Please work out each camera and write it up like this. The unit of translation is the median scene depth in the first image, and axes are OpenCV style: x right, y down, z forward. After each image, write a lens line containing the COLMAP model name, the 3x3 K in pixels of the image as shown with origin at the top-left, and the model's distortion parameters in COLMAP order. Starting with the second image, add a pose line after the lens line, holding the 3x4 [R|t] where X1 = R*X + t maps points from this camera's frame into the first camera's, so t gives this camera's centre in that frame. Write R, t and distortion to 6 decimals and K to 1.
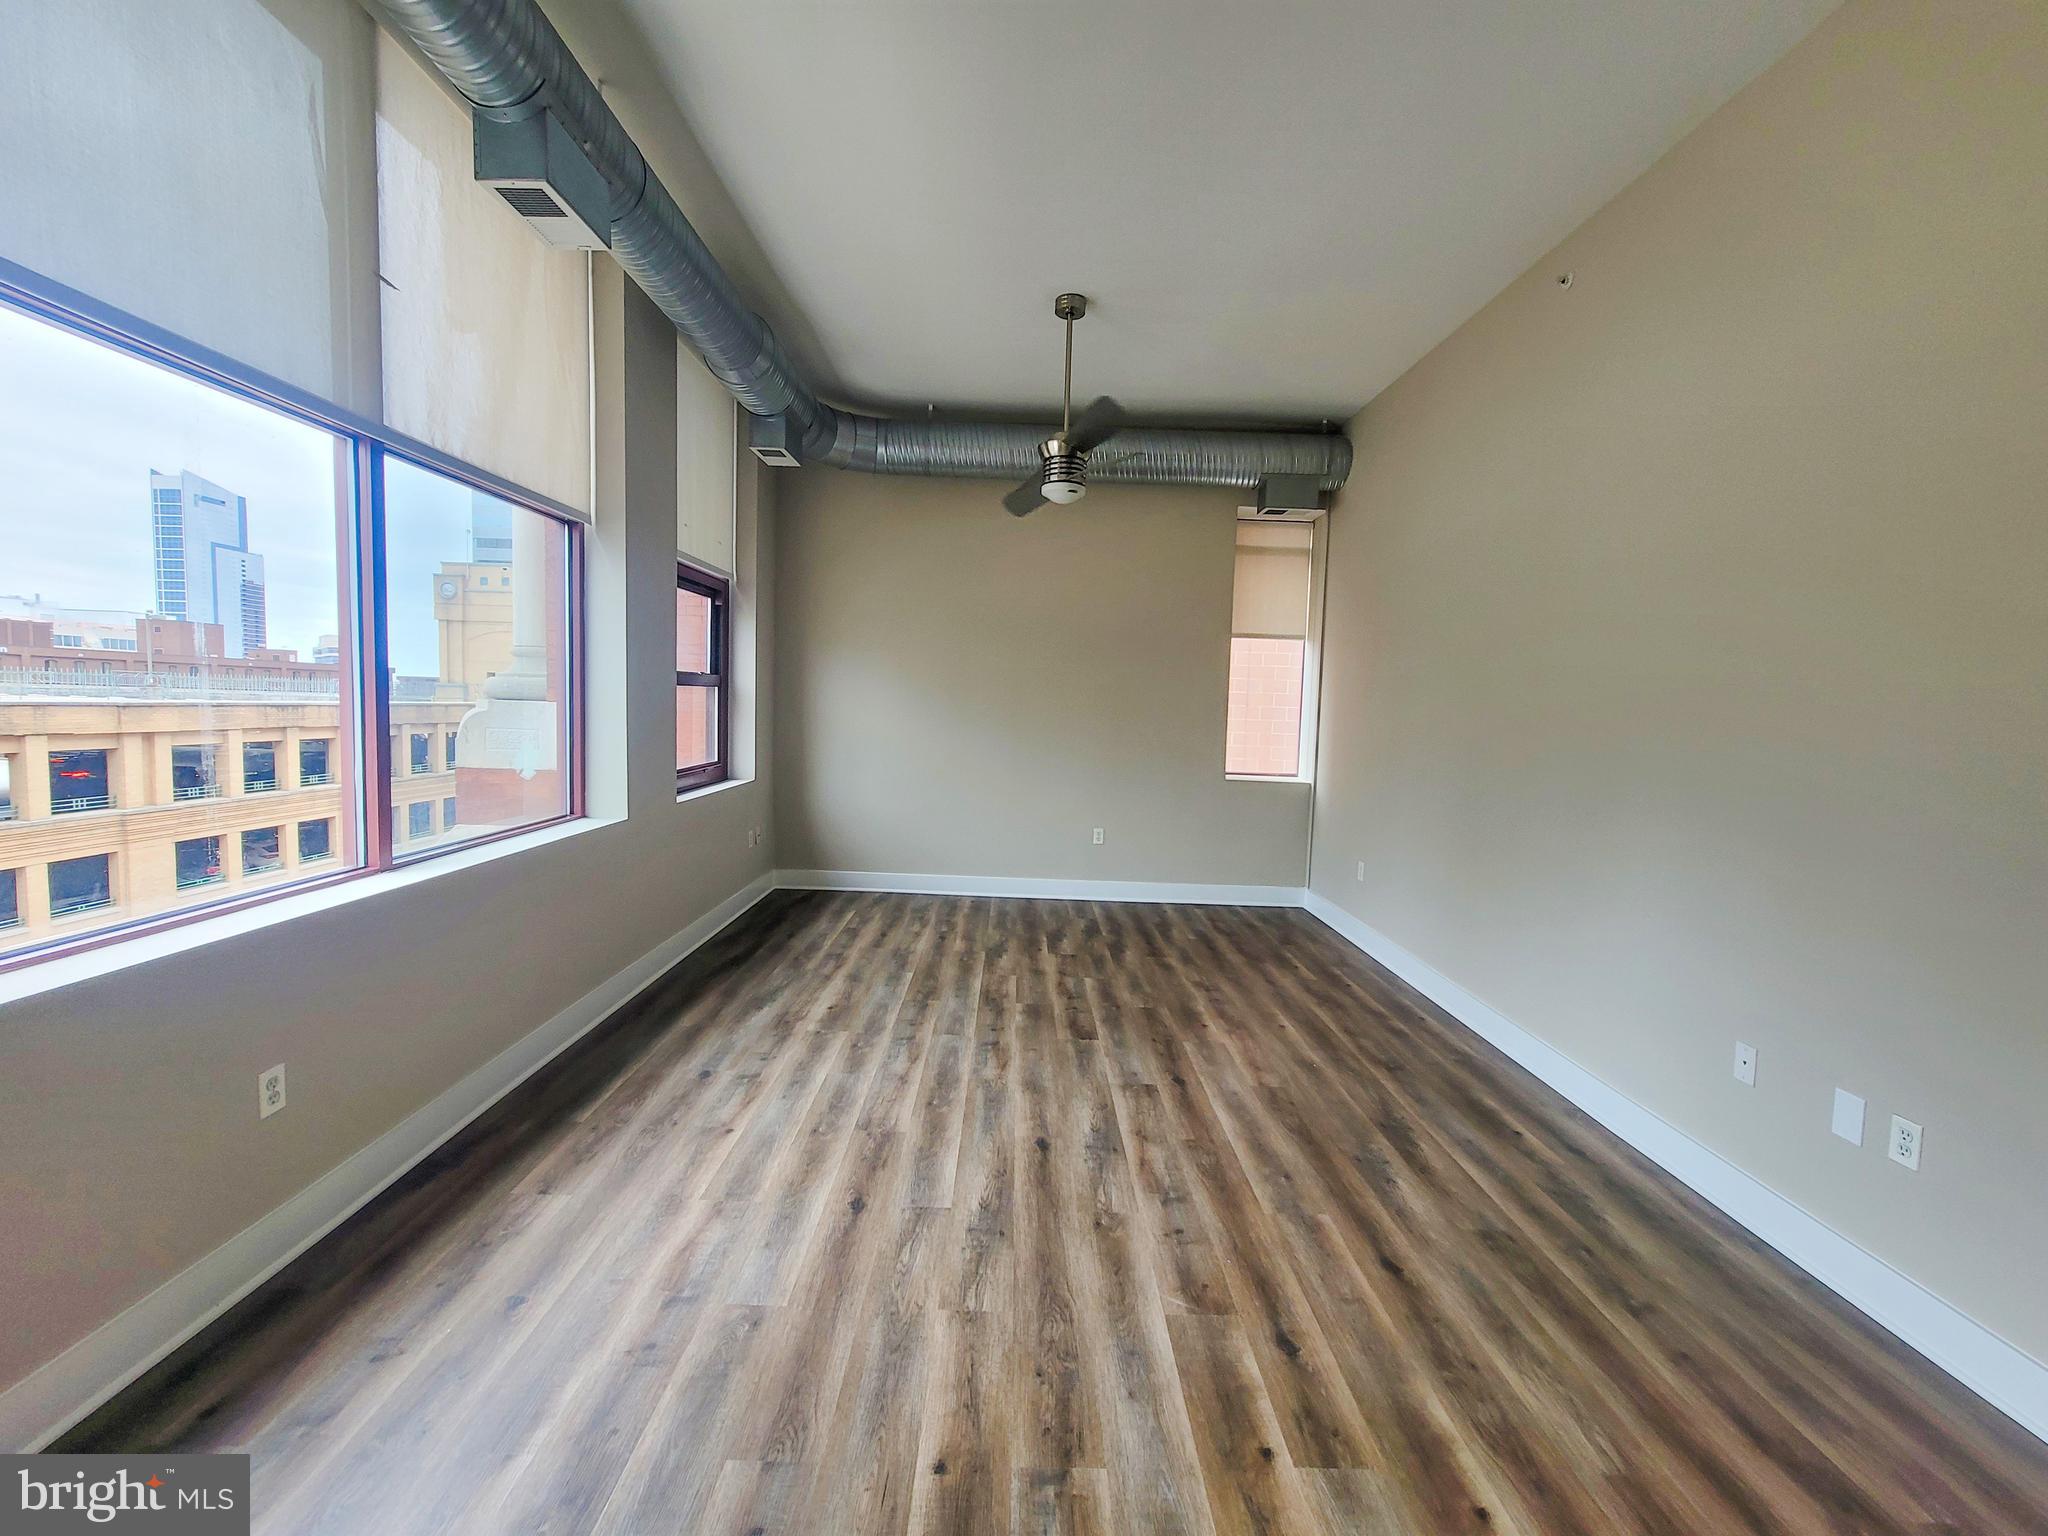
lens RADIAL K [[837.9, 0, 1015.0], [0, 837.9, 769.6], [0, 0, 1]] dist [-0.003322, -0.000005]
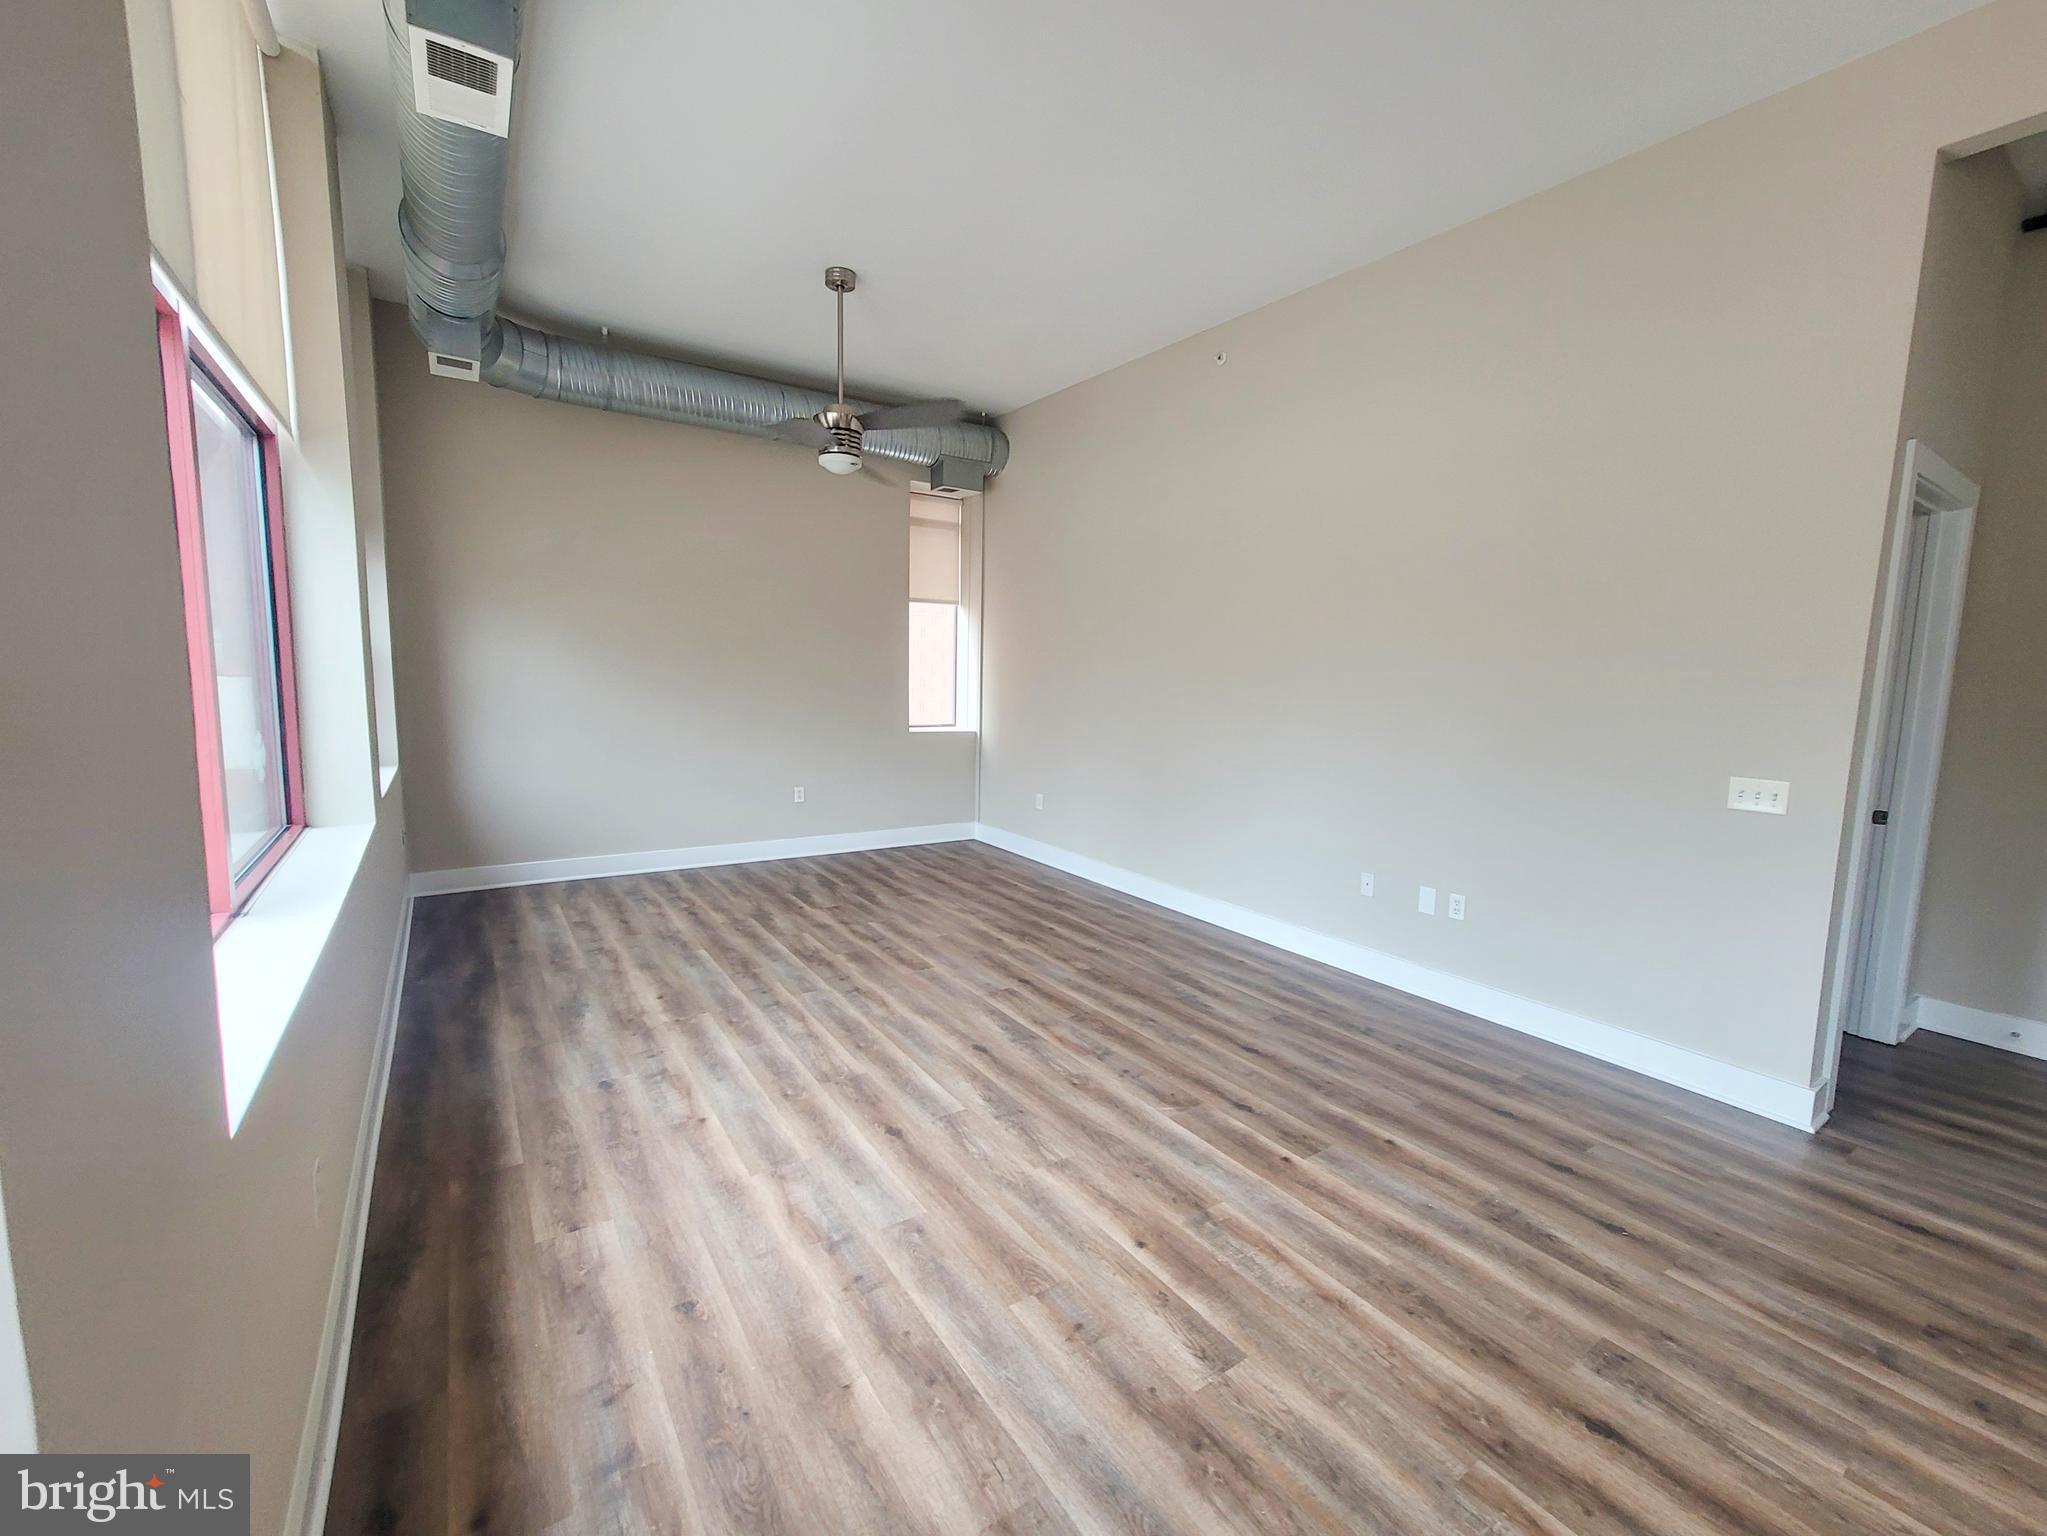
lens RADIAL K [[843.8, 0, 1013.7], [0, 843.8, 778.1], [0, 0, 1]] dist [-0.002481, -0.000093]
pose [[0.831999, -0.086203, 0.548039, -0.414258], [0.048602, 0.995382, 0.082781, -0.022662], [-0.552644, -0.042238, 0.832346, -0.002469]]
